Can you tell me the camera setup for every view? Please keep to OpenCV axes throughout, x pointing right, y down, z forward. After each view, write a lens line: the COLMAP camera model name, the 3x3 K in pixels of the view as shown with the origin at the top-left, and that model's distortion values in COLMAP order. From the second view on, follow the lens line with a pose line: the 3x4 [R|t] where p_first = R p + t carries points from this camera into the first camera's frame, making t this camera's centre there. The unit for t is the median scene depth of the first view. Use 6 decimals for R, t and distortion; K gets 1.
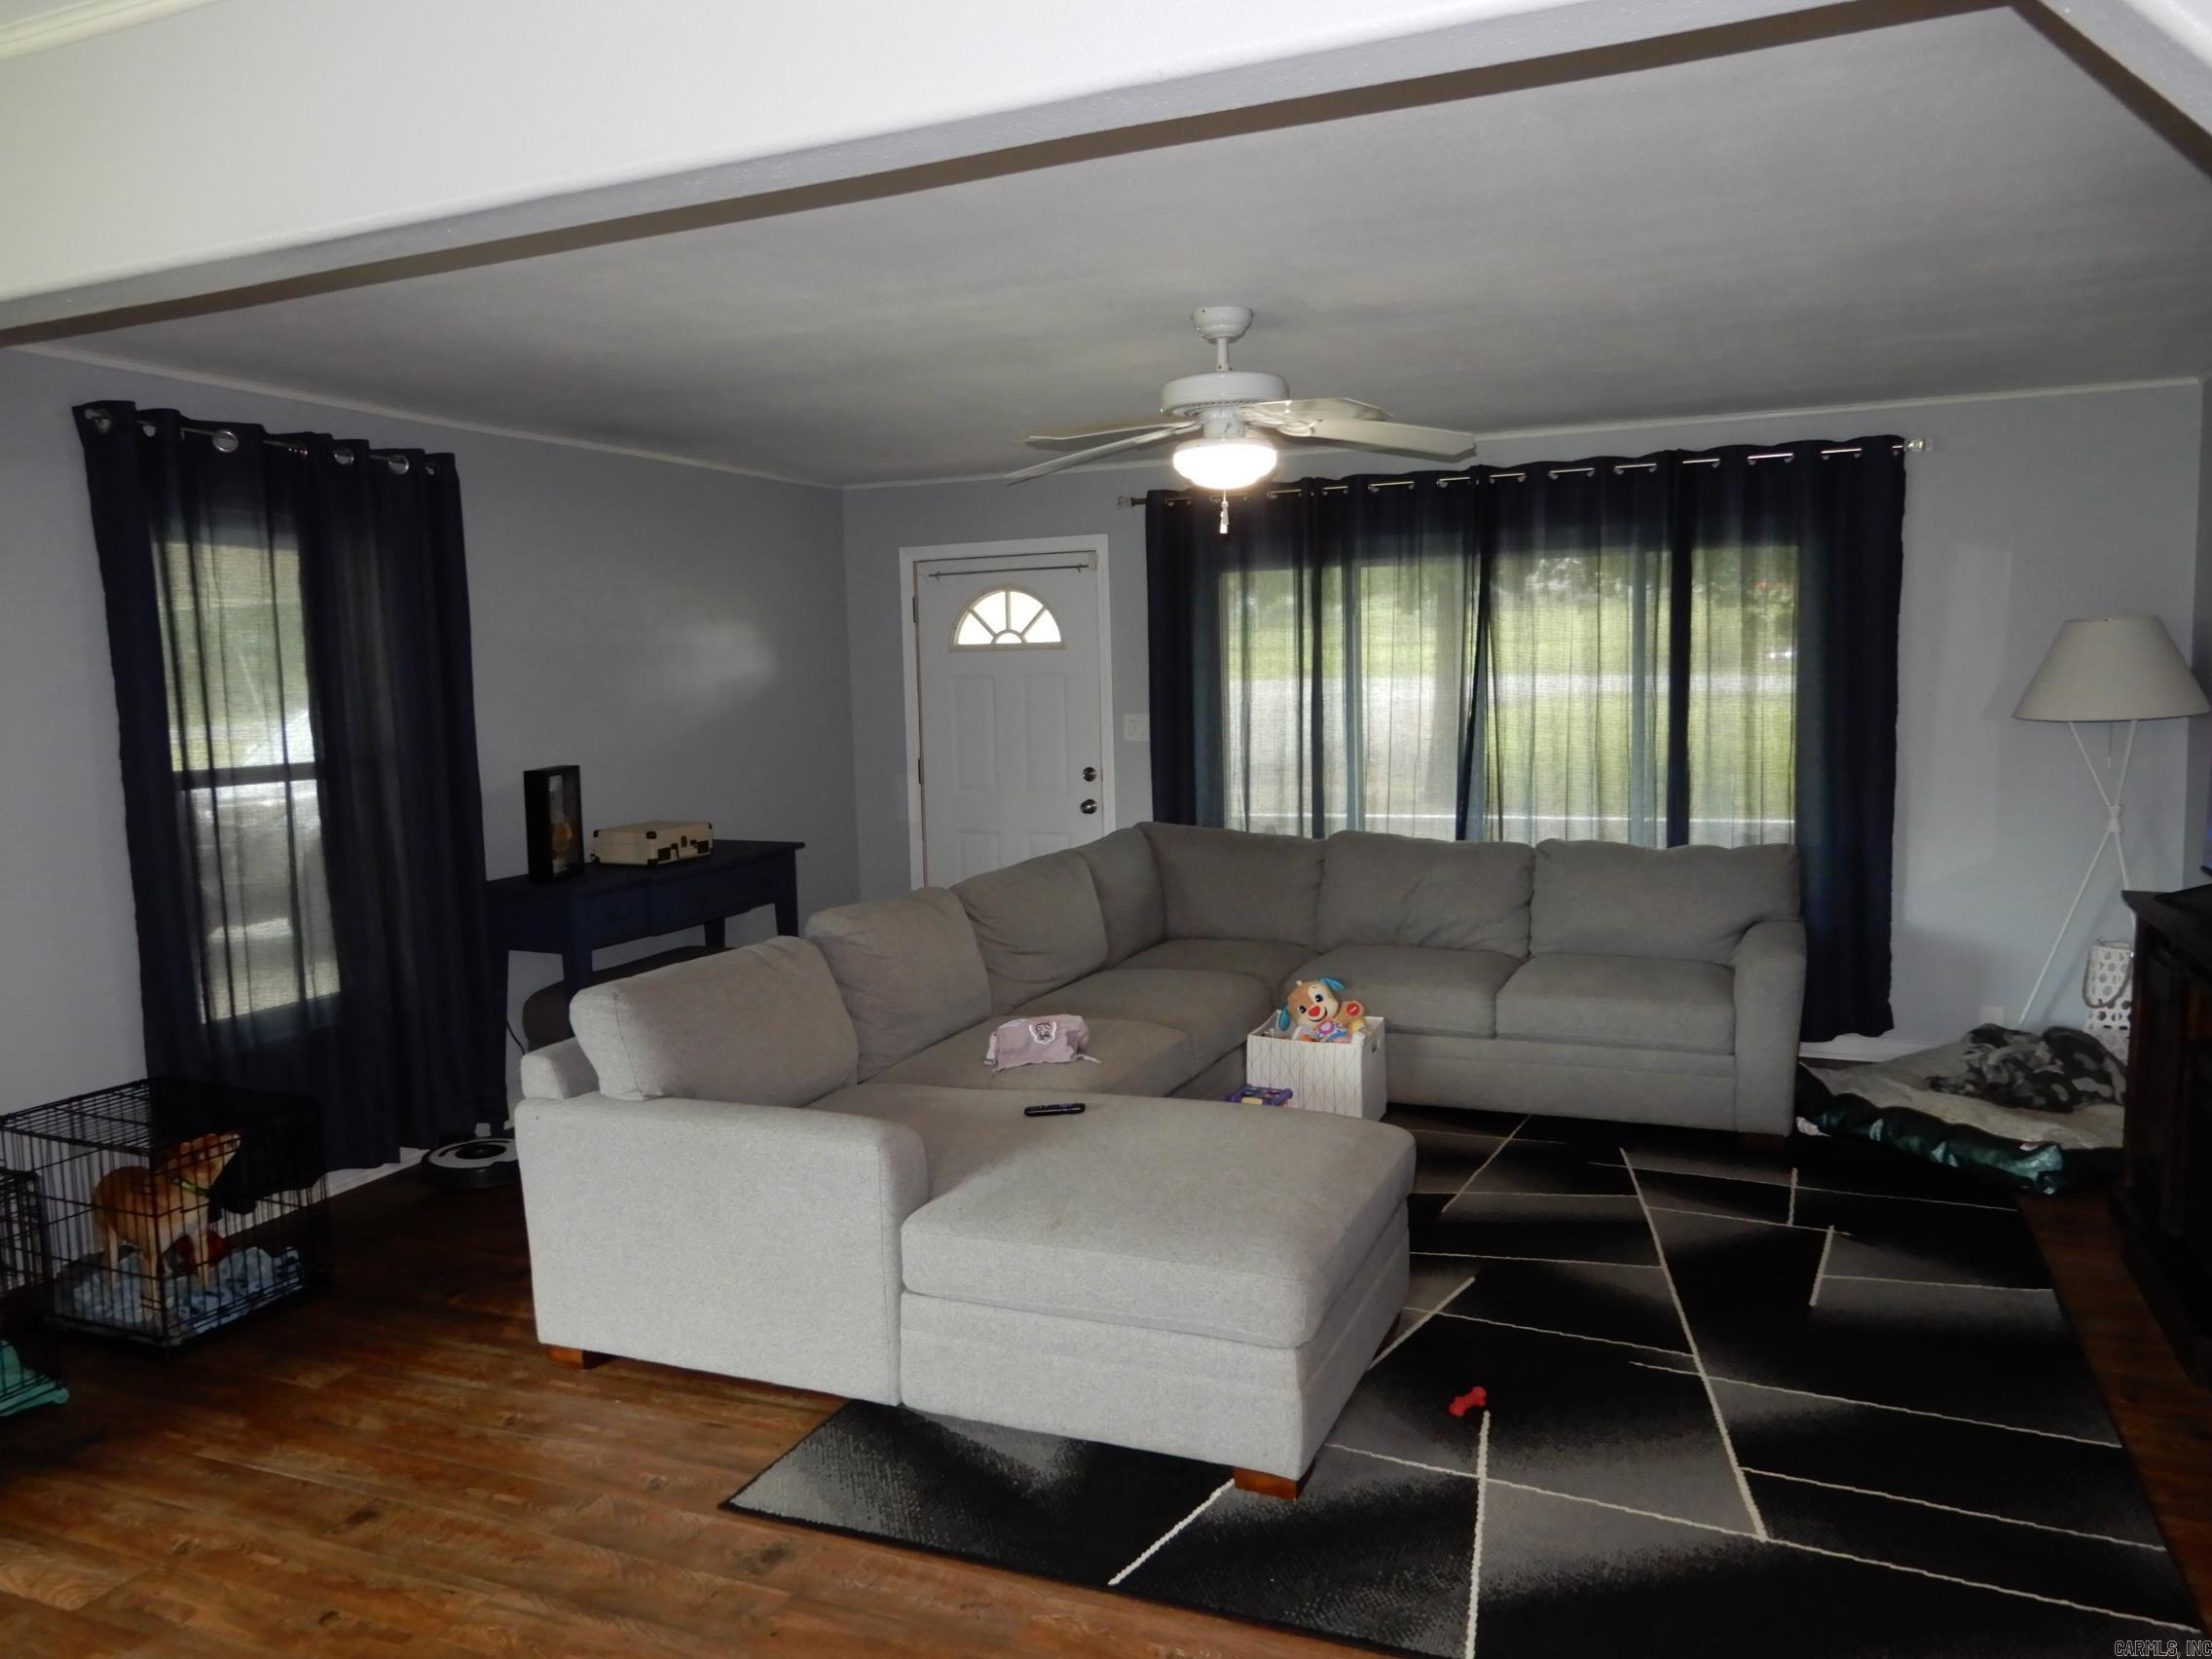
lens RADIAL K [[1571.8, 0, 1127.5], [0, 1571.8, 853.2], [0, 0, 1]] dist [0.026926, -0.012145]
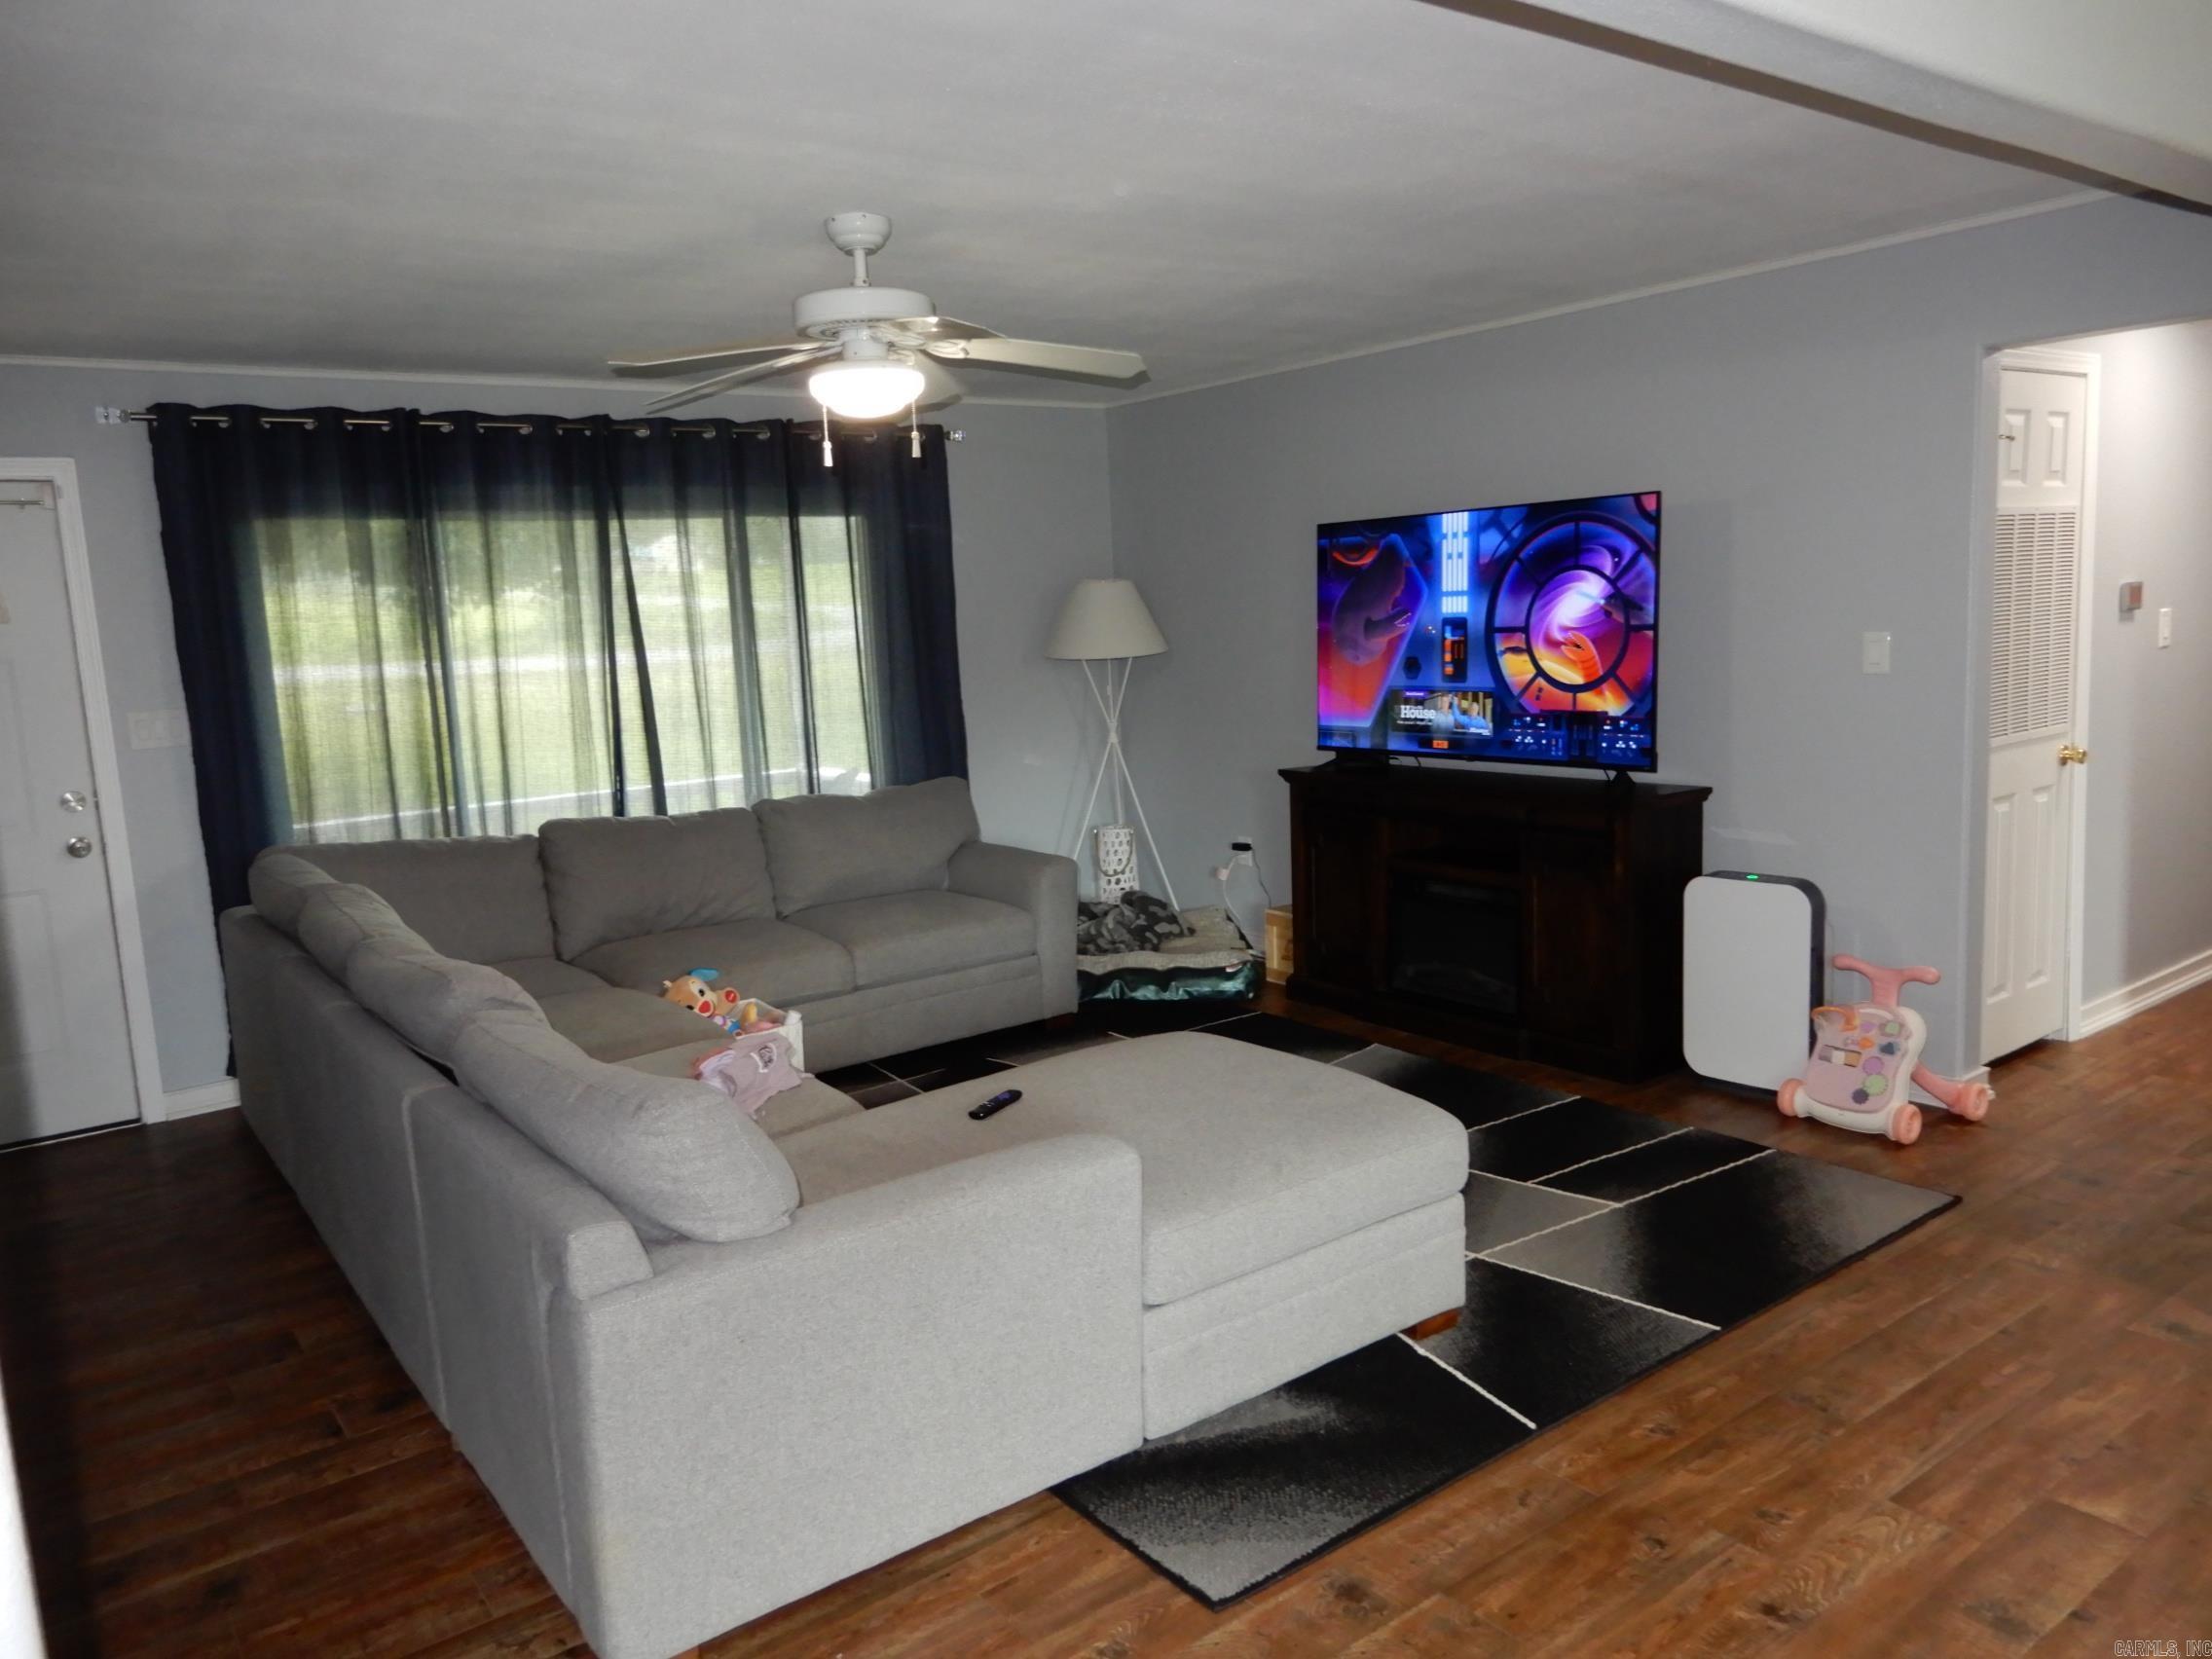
lens RADIAL K [[1571.8, 0, 1102.5], [0, 1571.8, 829.7], [0, 0, 1]] dist [0.026926, -0.012145]
pose [[0.519167, -0.126459, 0.845266, -0.616336], [0.139616, 0.988257, 0.062099, -0.029422], [-0.843192, 0.085773, 0.530726, 0.385956]]
